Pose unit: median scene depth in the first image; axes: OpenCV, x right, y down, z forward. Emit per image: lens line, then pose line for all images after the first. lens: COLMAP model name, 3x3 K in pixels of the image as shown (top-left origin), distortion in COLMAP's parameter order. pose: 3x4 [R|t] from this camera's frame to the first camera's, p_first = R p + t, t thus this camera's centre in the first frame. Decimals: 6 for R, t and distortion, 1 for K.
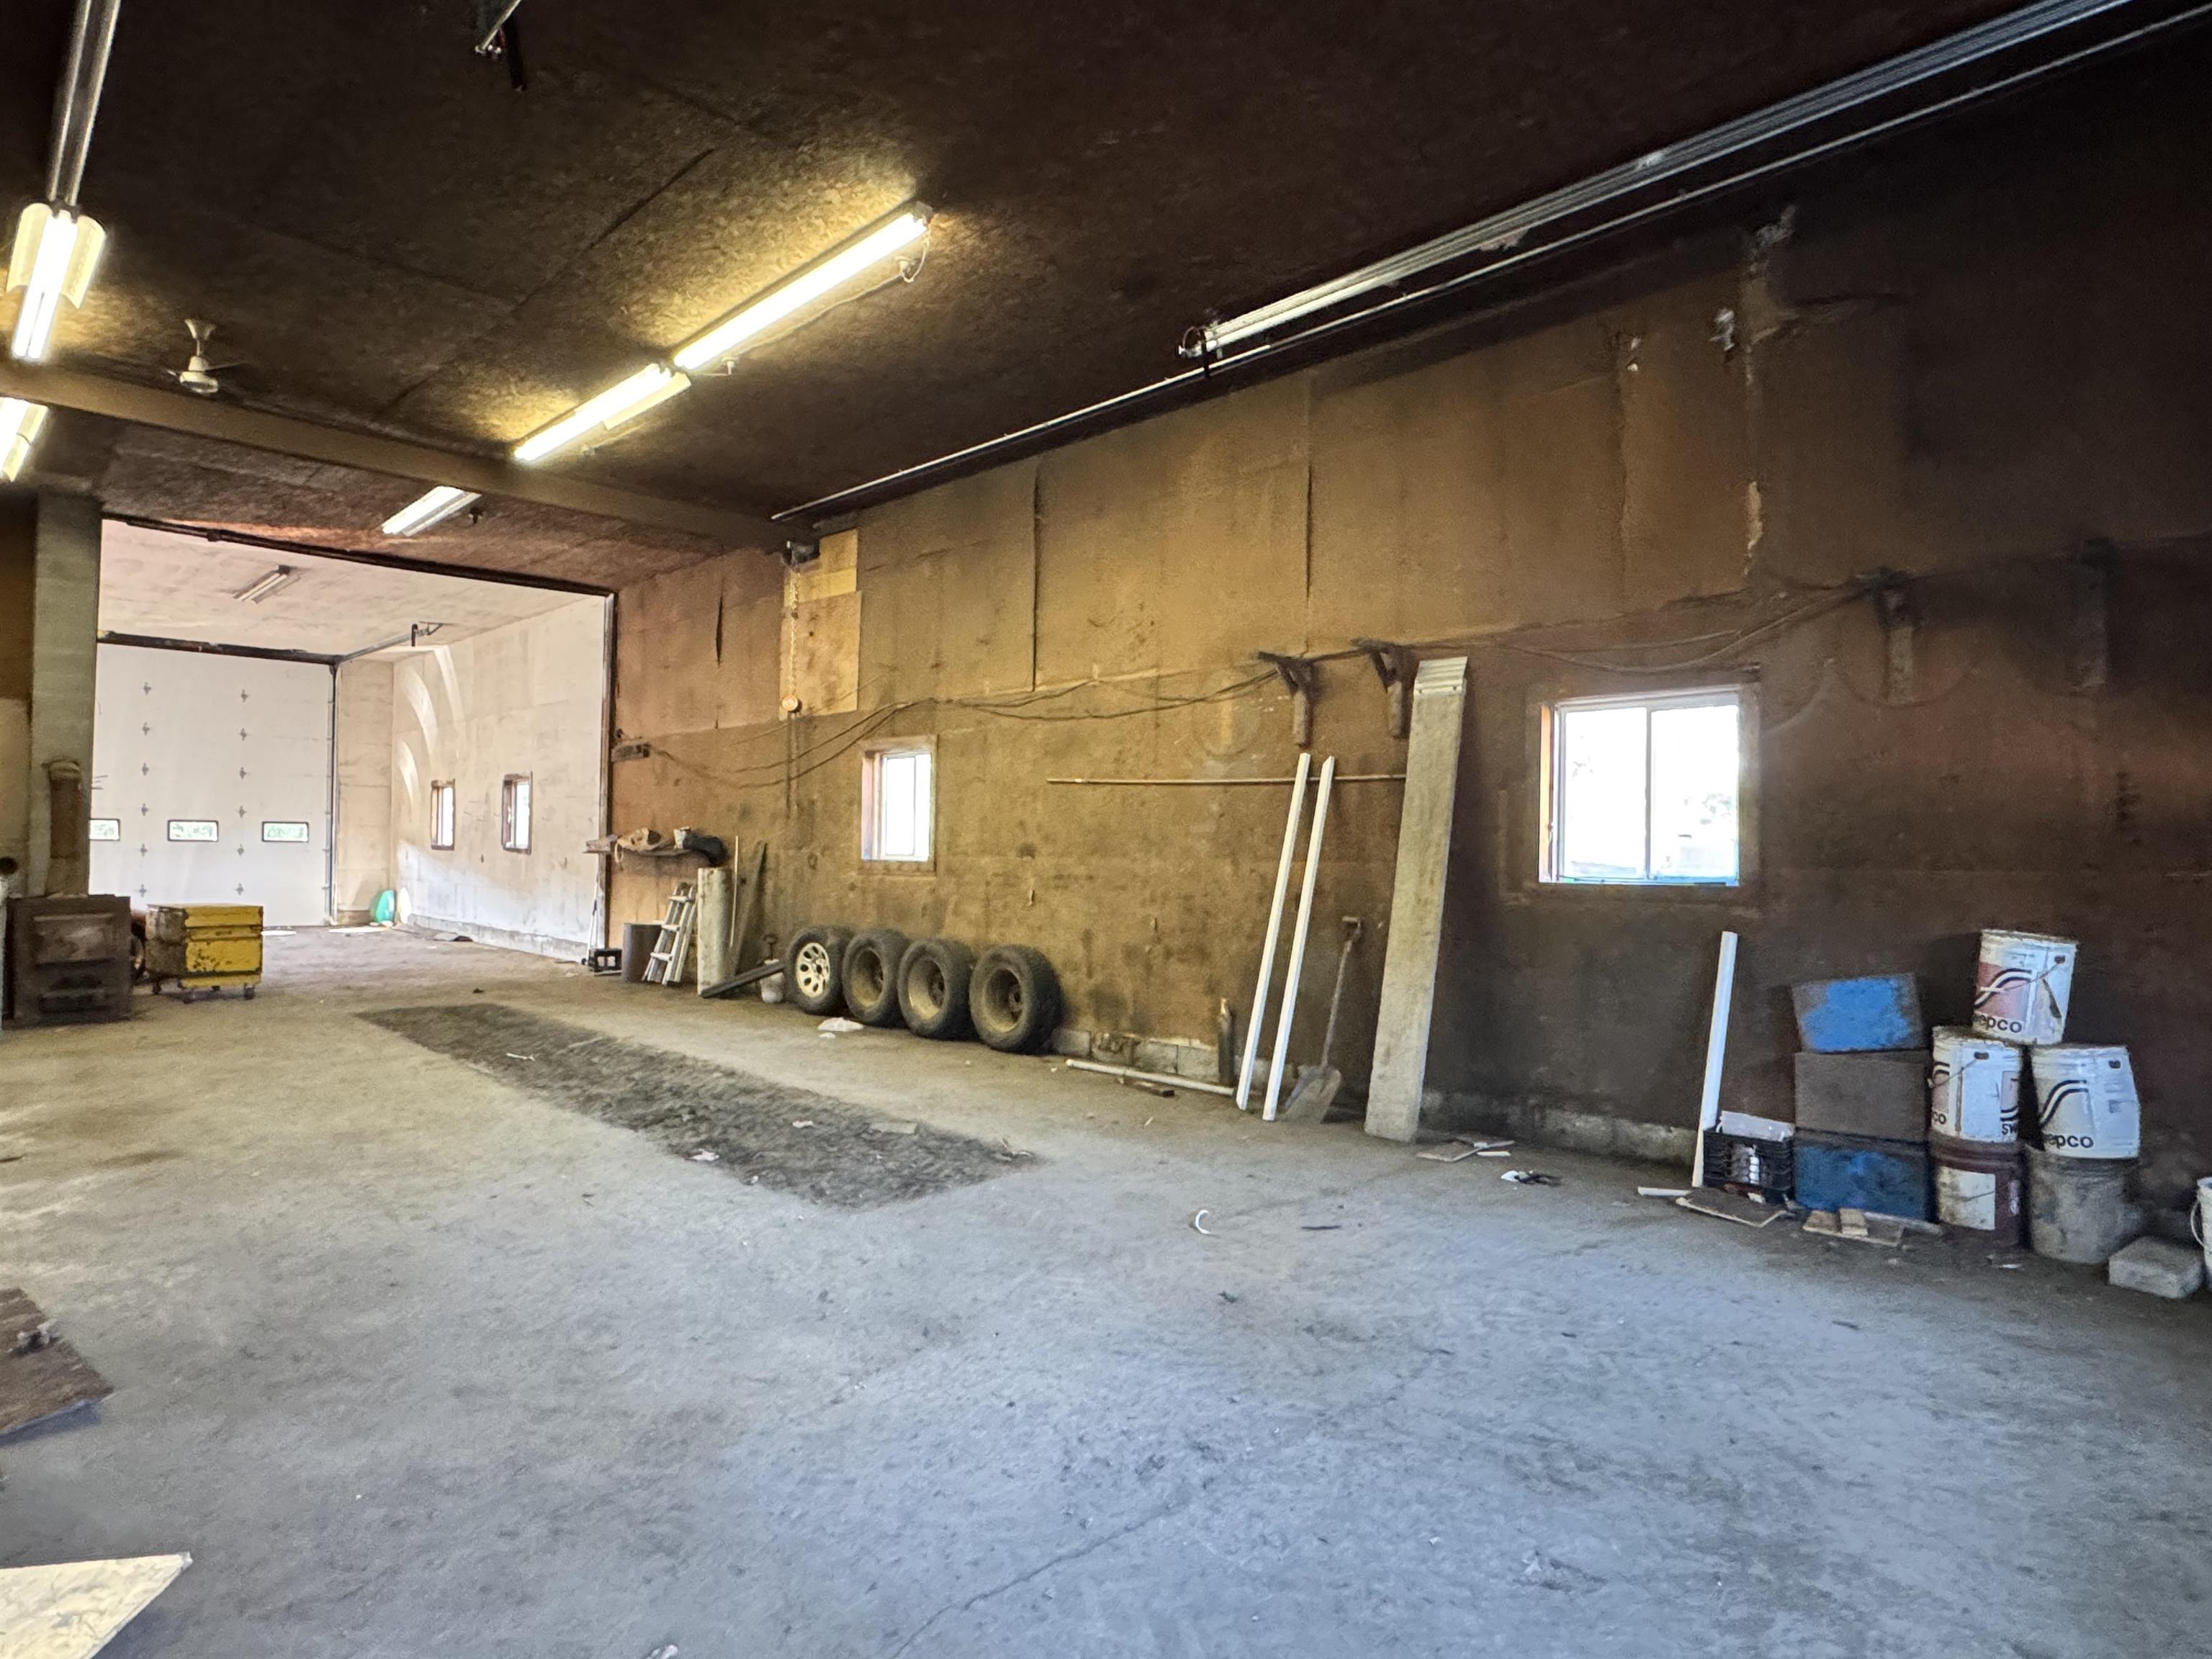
lens RADIAL K [[1233.0, 0, 1105.1], [0, 1233.0, 827.9], [0, 0, 1]] dist [0.000329, 0.001493]
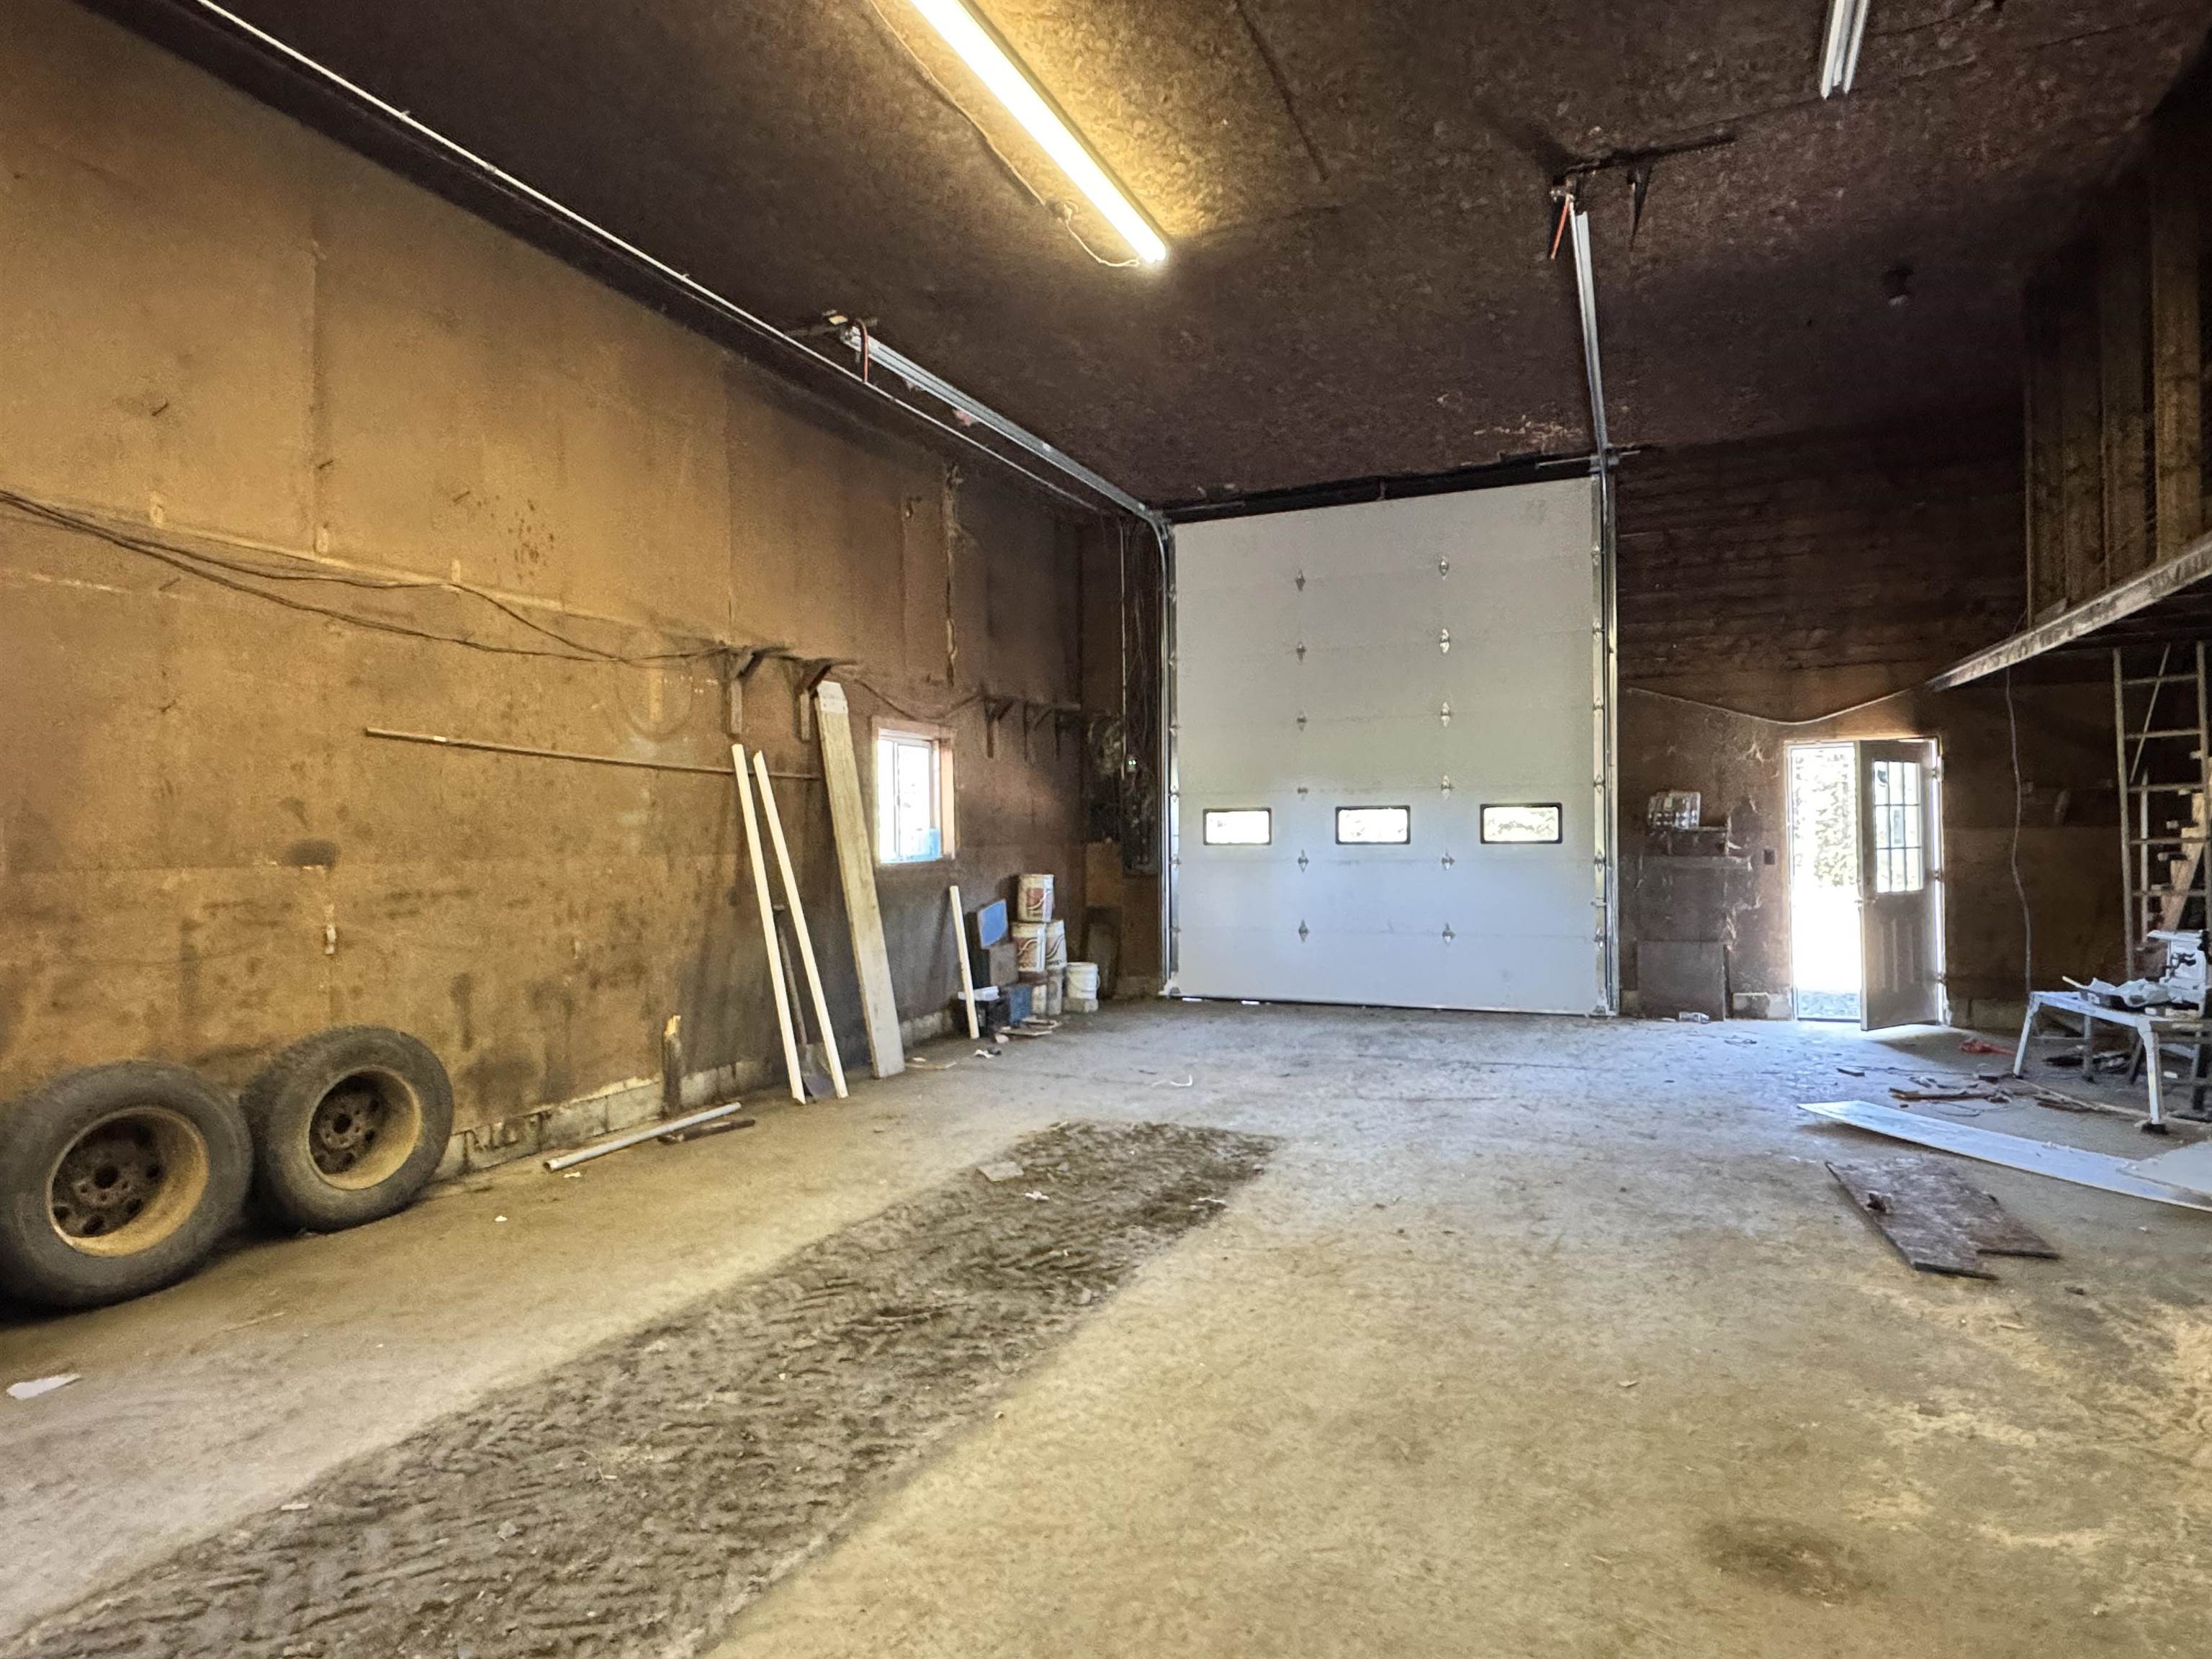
lens RADIAL K [[1233.0, 0, 1105.9], [0, 1233.0, 833.2], [0, 0, 1]] dist [0.000329, 0.001493]
pose [[-0.362130, -0.001356, 0.932127, -0.667115], [-0.004379, 0.999990, -0.000246, 0.007277], [-0.932117, -0.004171, -0.362133, 0.838762]]
